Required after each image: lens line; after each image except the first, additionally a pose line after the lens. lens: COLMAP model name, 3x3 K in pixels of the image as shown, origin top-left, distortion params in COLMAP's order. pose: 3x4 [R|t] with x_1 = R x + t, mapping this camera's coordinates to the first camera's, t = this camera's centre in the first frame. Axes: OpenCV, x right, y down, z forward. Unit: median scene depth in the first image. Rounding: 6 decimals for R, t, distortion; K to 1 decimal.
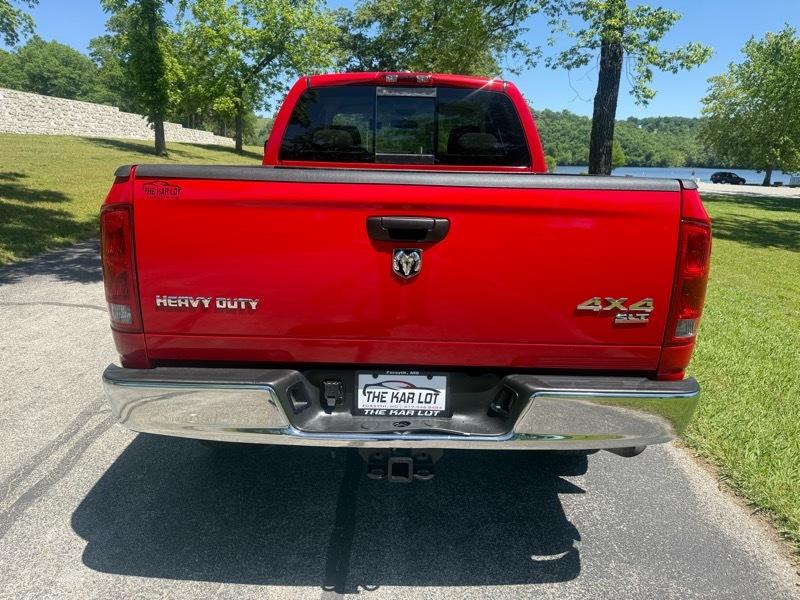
lens RADIAL K [[568.0, 0, 399.1], [0, 568.0, 293.0], [0, 0, 1]] dist [0.003958, -0.002169]
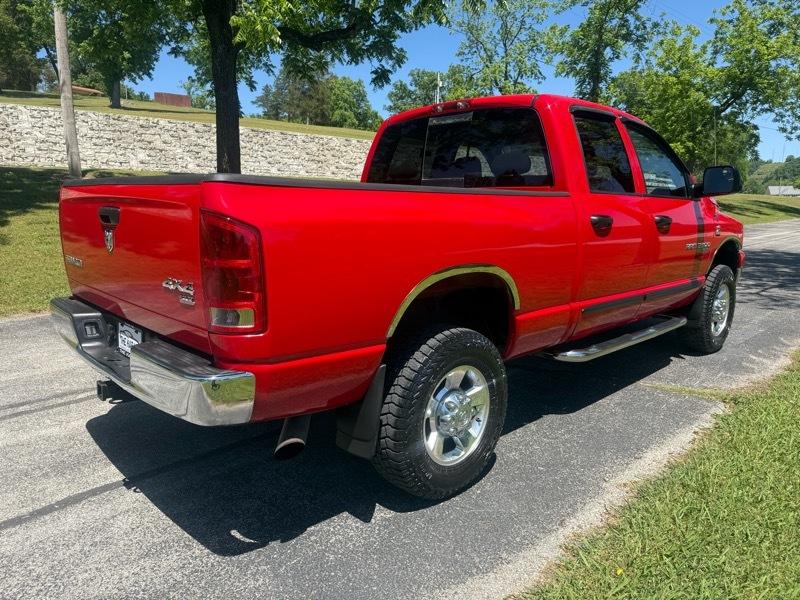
lens RADIAL K [[564.1, 0, 400.0], [0, 564.1, 300.0], [0, 0, 1]] dist [-0.003061, 0.004981]
pose [[0.694485, 0.110713, -0.710938, 0.909482], [-0.161929, 0.986792, -0.004510, -0.012204], [0.701049, 0.118253, 0.703240, 0.321684]]
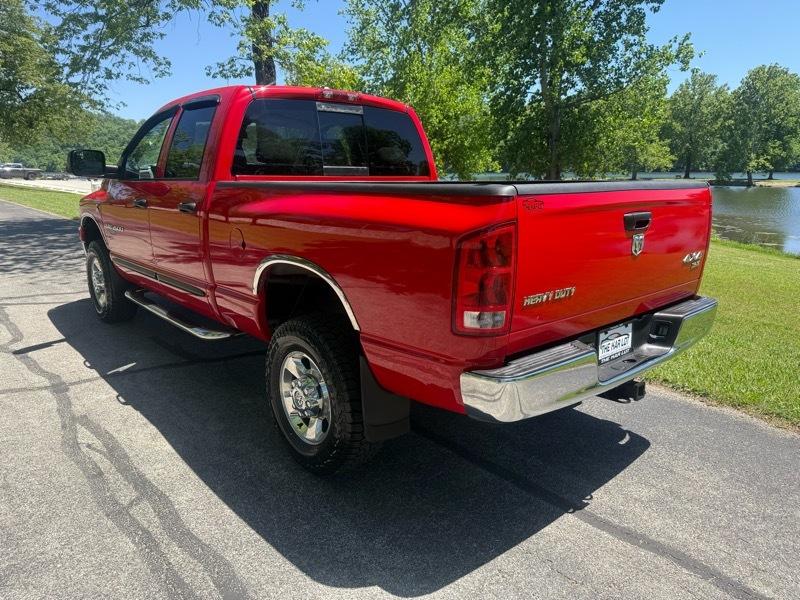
lens RADIAL K [[563.0, 0, 395.3], [0, 563.0, 299.2], [0, 0, 1]] dist [0.002998, -0.005171]
pose [[0.753983, -0.171433, 0.634129, -0.811769], [0.169148, 0.983461, 0.064755, -0.067207], [-0.634743, 0.058438, 0.770511, 0.182369]]
